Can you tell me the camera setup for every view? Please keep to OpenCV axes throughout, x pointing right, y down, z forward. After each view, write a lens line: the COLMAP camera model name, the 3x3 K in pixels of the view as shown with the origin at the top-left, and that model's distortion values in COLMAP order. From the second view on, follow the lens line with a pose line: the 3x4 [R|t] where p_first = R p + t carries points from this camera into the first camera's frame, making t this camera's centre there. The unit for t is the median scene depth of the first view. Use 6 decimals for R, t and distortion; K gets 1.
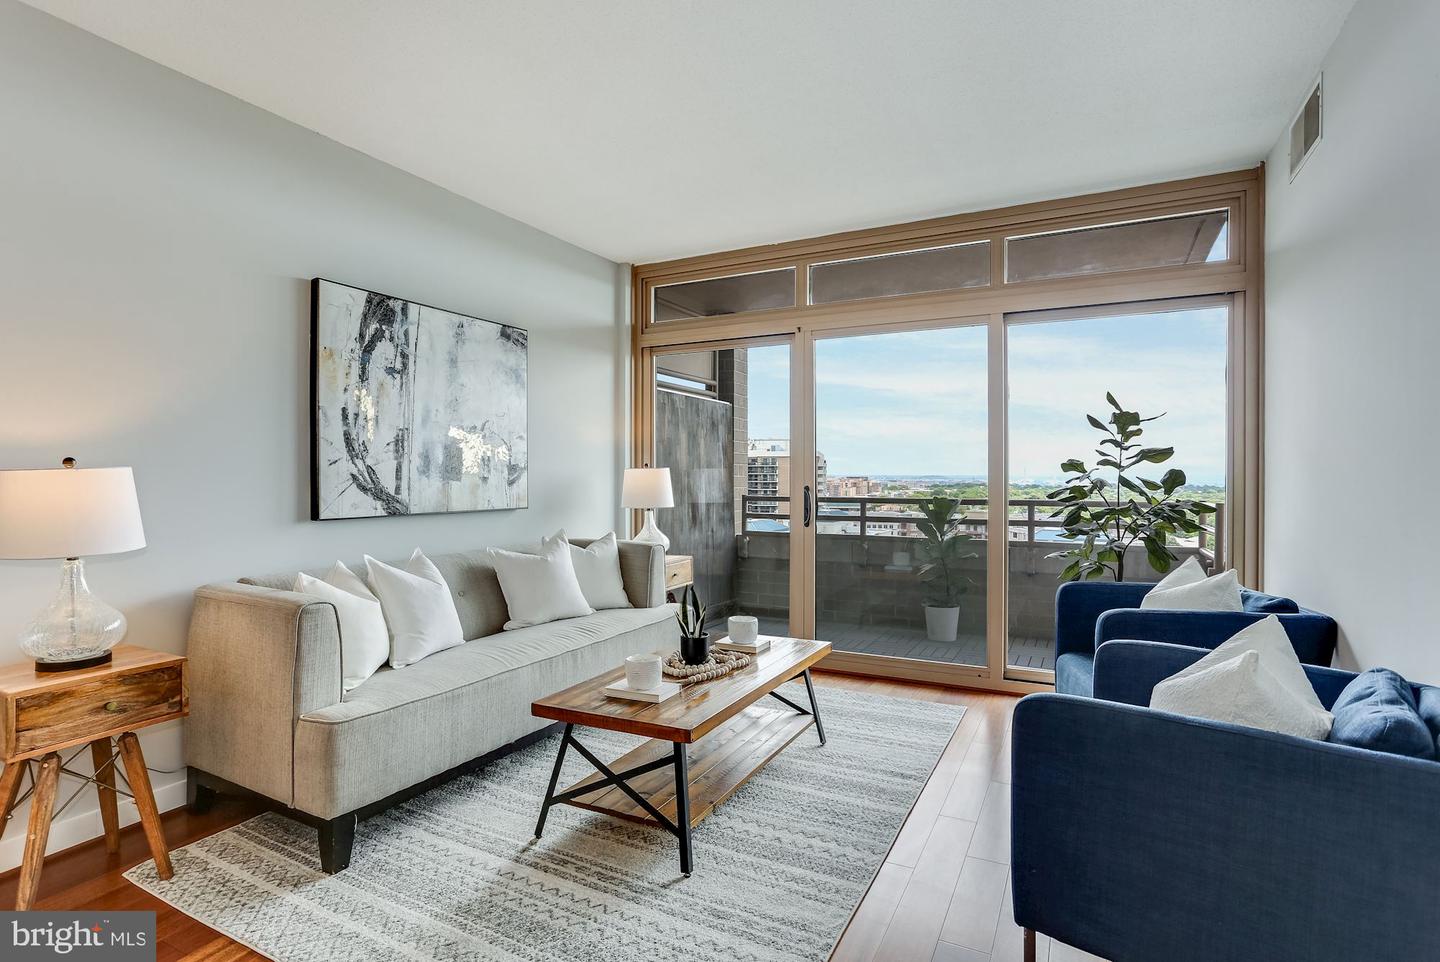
lens RADIAL K [[727.3, 0, 707.5], [0, 727.3, 477.1], [0, 0, 1]] dist [-0.043293, 0.030025]
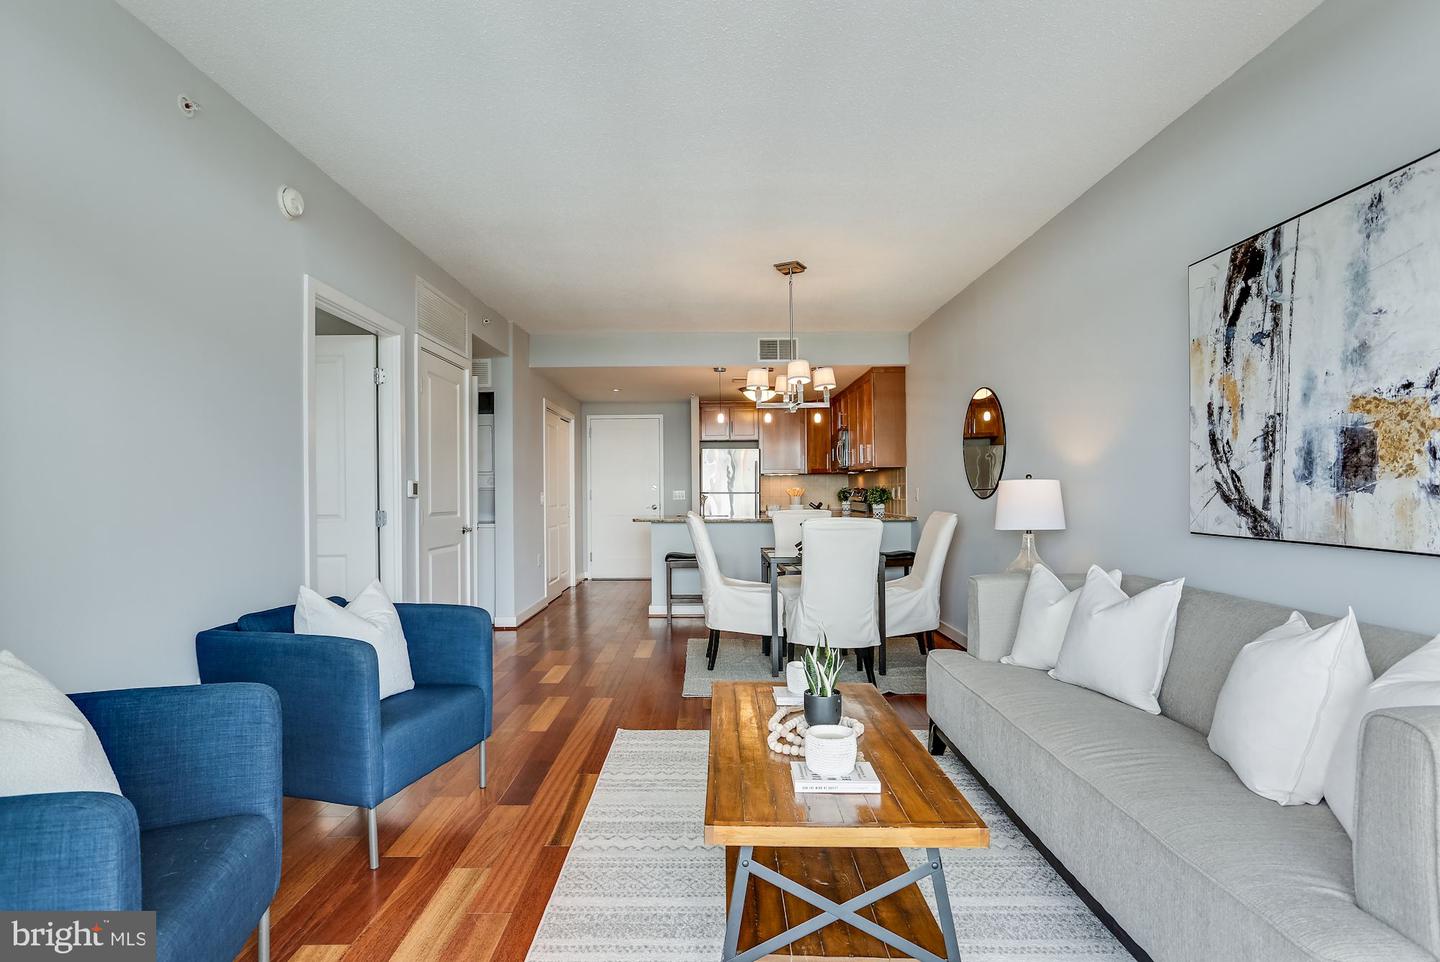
lens RADIAL K [[727.3, 0, 707.5], [0, 727.3, 477.1], [0, 0, 1]] dist [-0.043293, 0.030025]
pose [[-0.883122, 0.000417, -0.469144, 0.377588], [0.006635, 0.999911, -0.011600, -0.003357], [0.469097, -0.013357, -0.883046, 1.355397]]
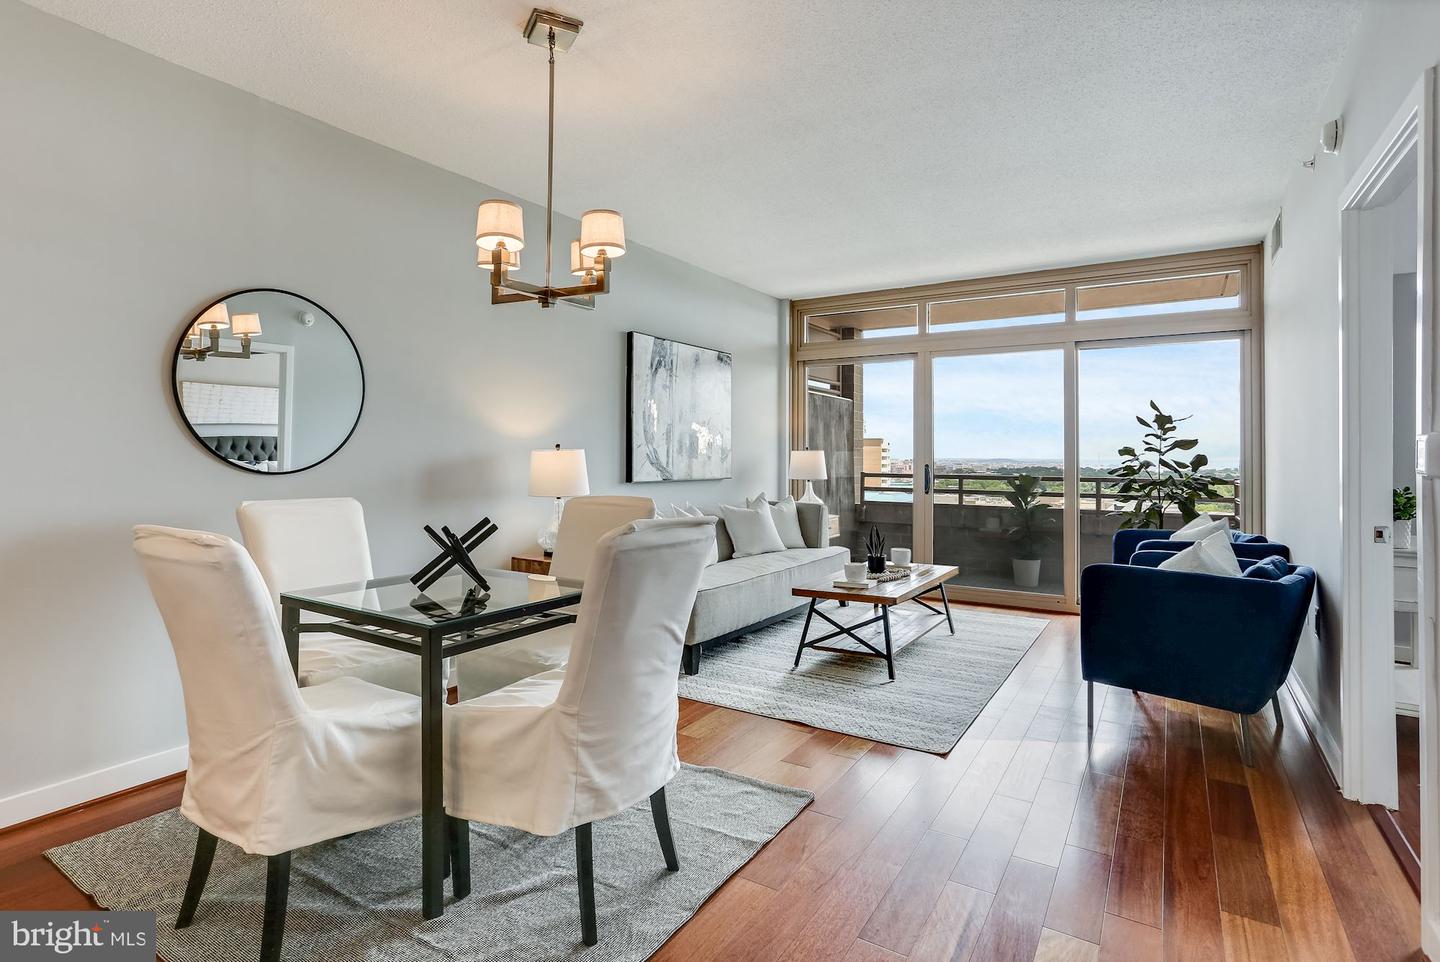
lens RADIAL K [[724.5, 0, 710.2], [0, 724.5, 449.8], [0, 0, 1]] dist [-0.015819, -0.000029]
pose [[0.996808, 0.006736, -0.079548, -0.215748], [-0.007690, 0.999902, -0.011693, 0.004450], [0.079461, 0.012267, 0.996762, -0.522939]]
